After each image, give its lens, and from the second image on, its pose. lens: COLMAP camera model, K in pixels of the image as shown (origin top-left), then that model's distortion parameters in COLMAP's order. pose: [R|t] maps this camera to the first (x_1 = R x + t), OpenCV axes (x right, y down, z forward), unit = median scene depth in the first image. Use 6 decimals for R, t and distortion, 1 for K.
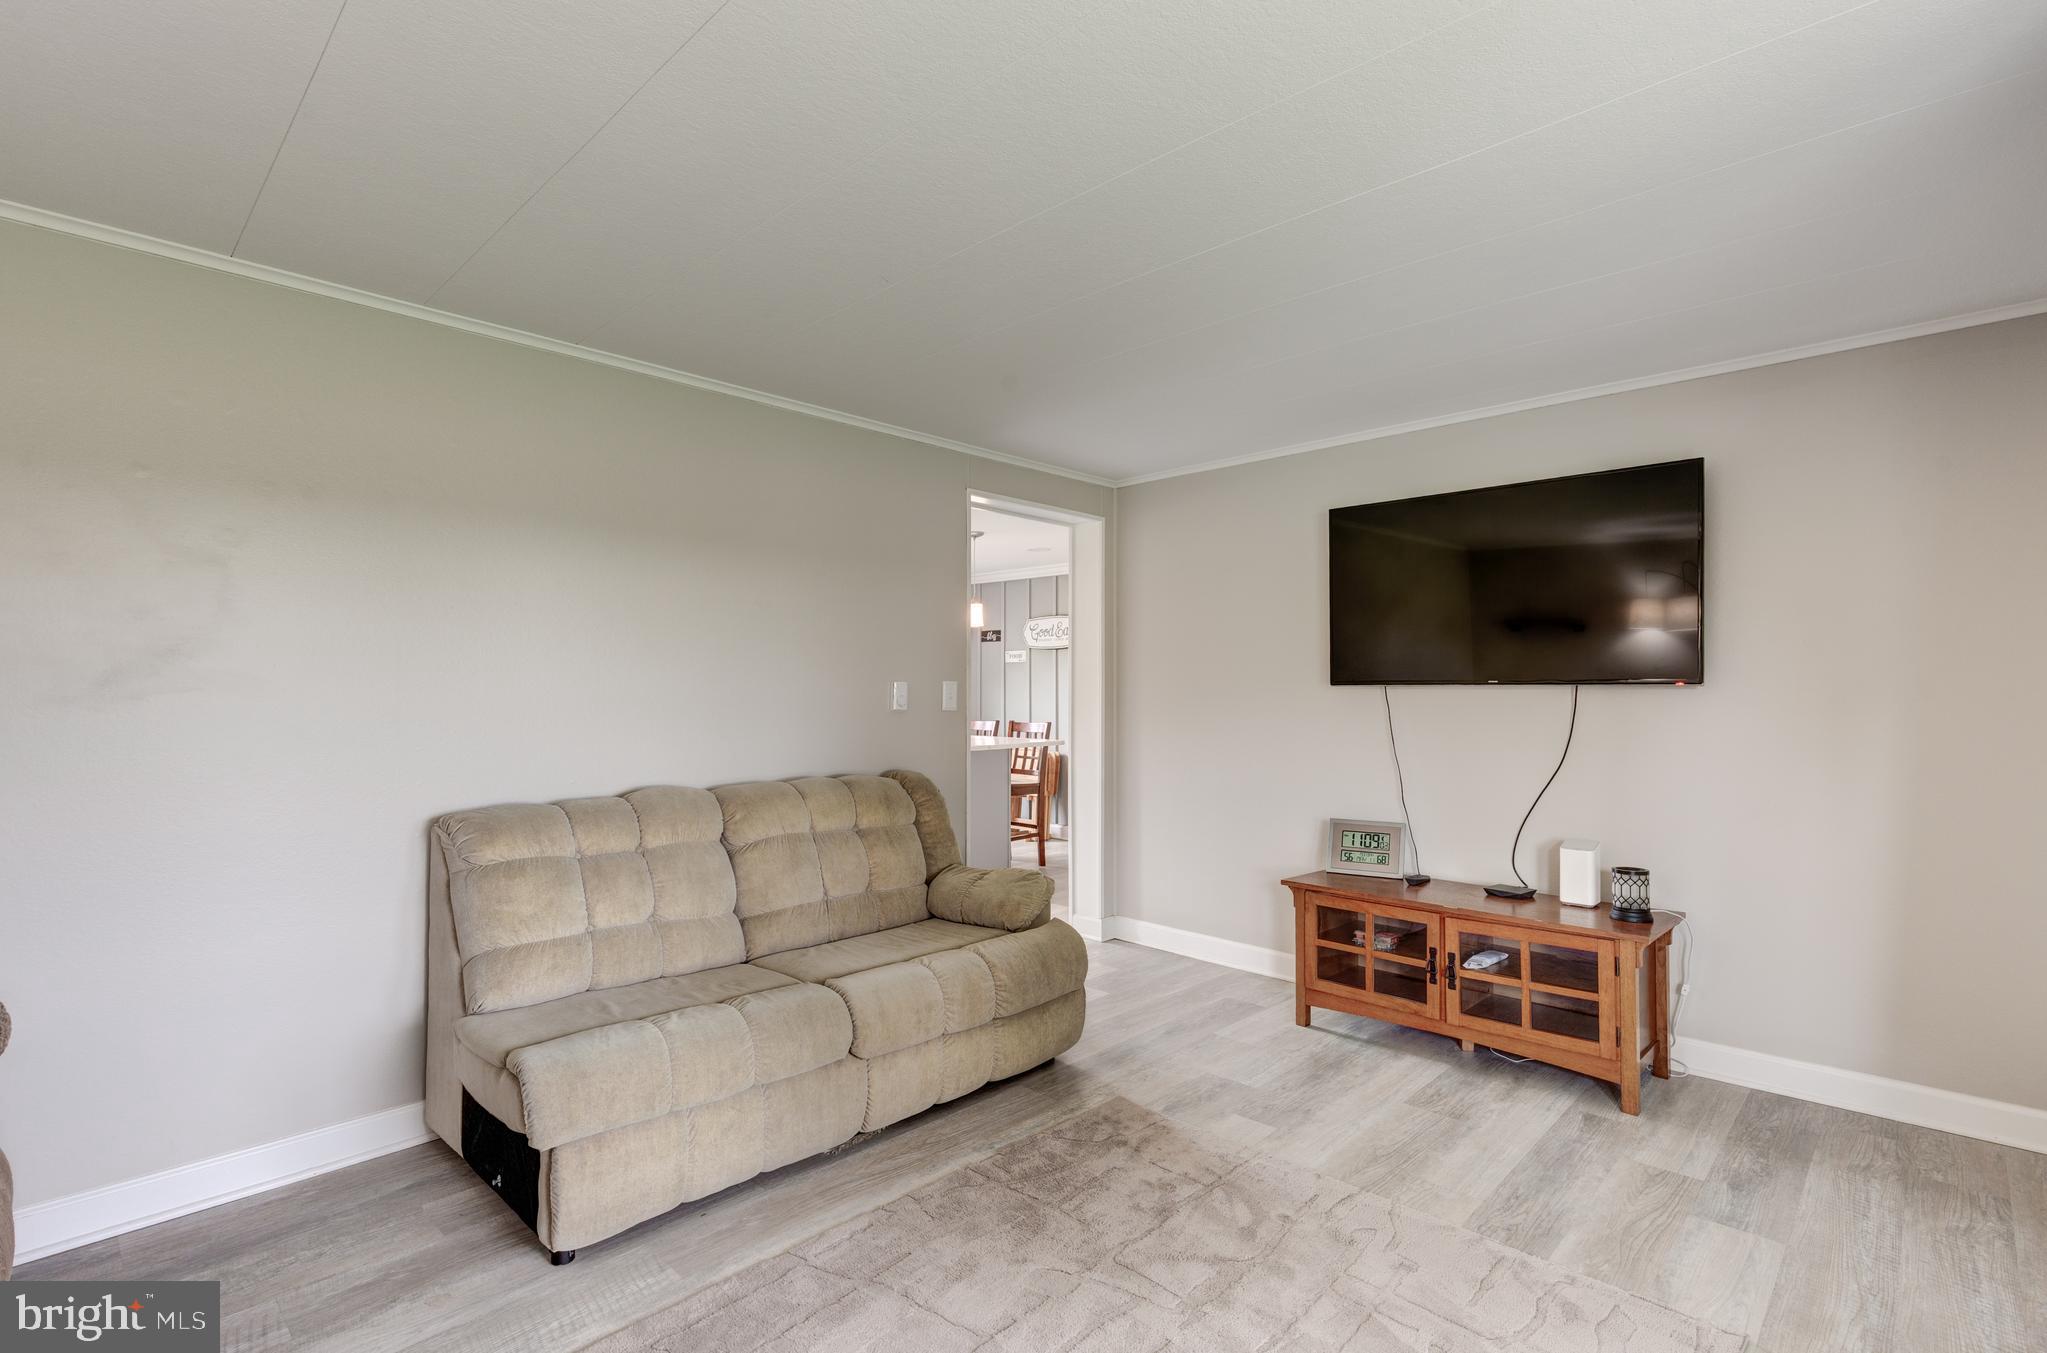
lens RADIAL K [[951.7, 0, 1028.7], [0, 951.7, 678.0], [0, 0, 1]] dist [0.002151, -0.001130]
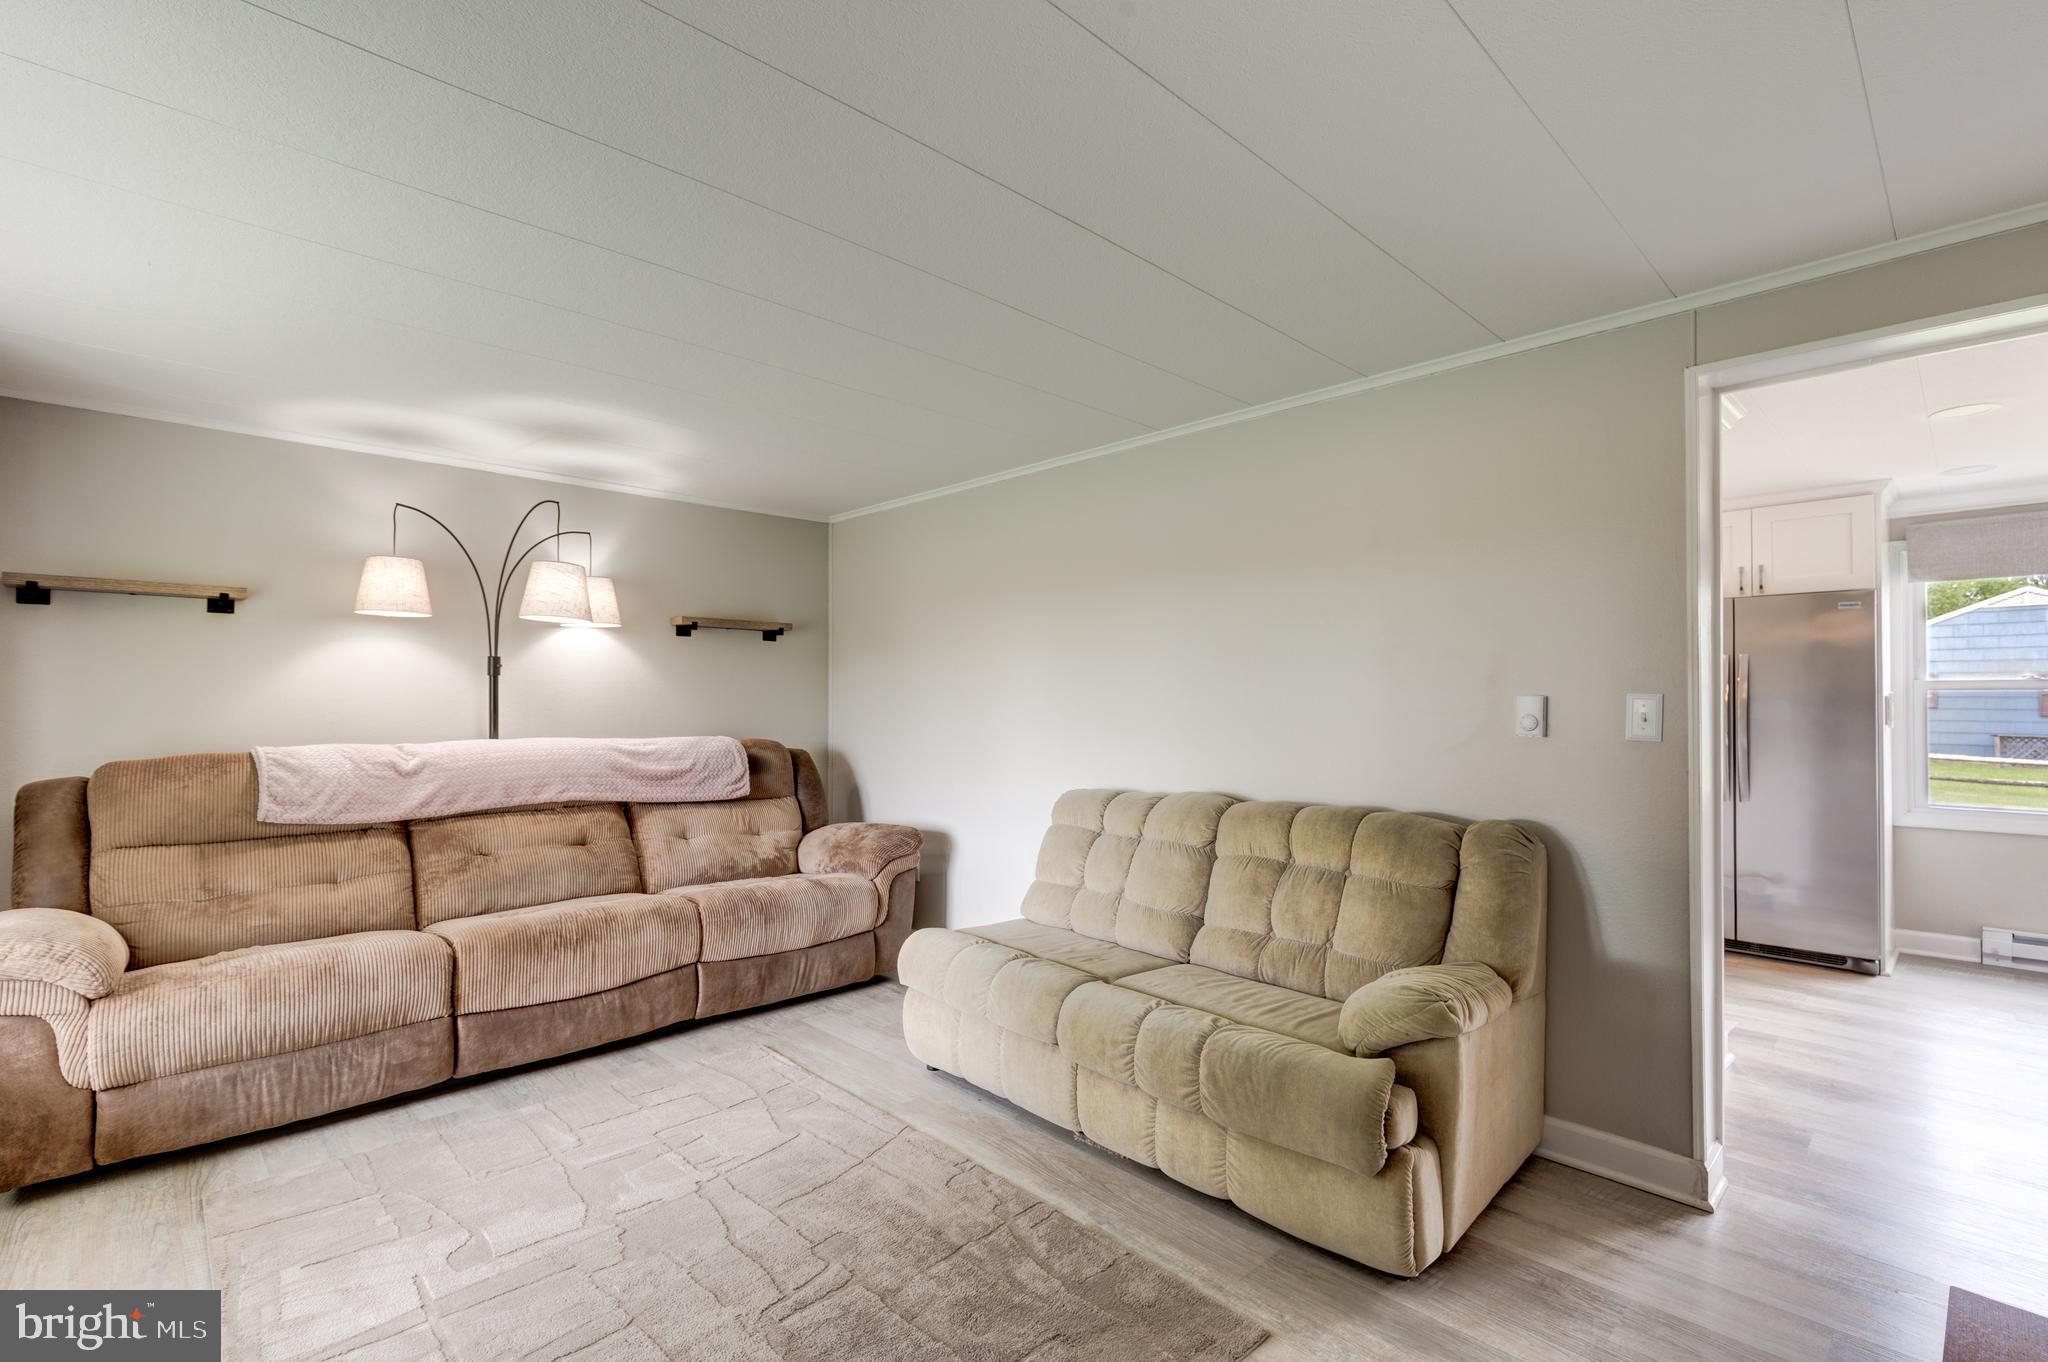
lens RADIAL K [[952.2, 0, 1019.4], [0, 952.2, 695.5], [0, 0, 1]] dist [0.002151, -0.001130]
pose [[-0.037107, 0.005960, -0.999294, 0.843594], [0.013377, 0.999896, 0.005466, -0.005245], [0.999222, -0.013165, -0.037183, 0.957052]]
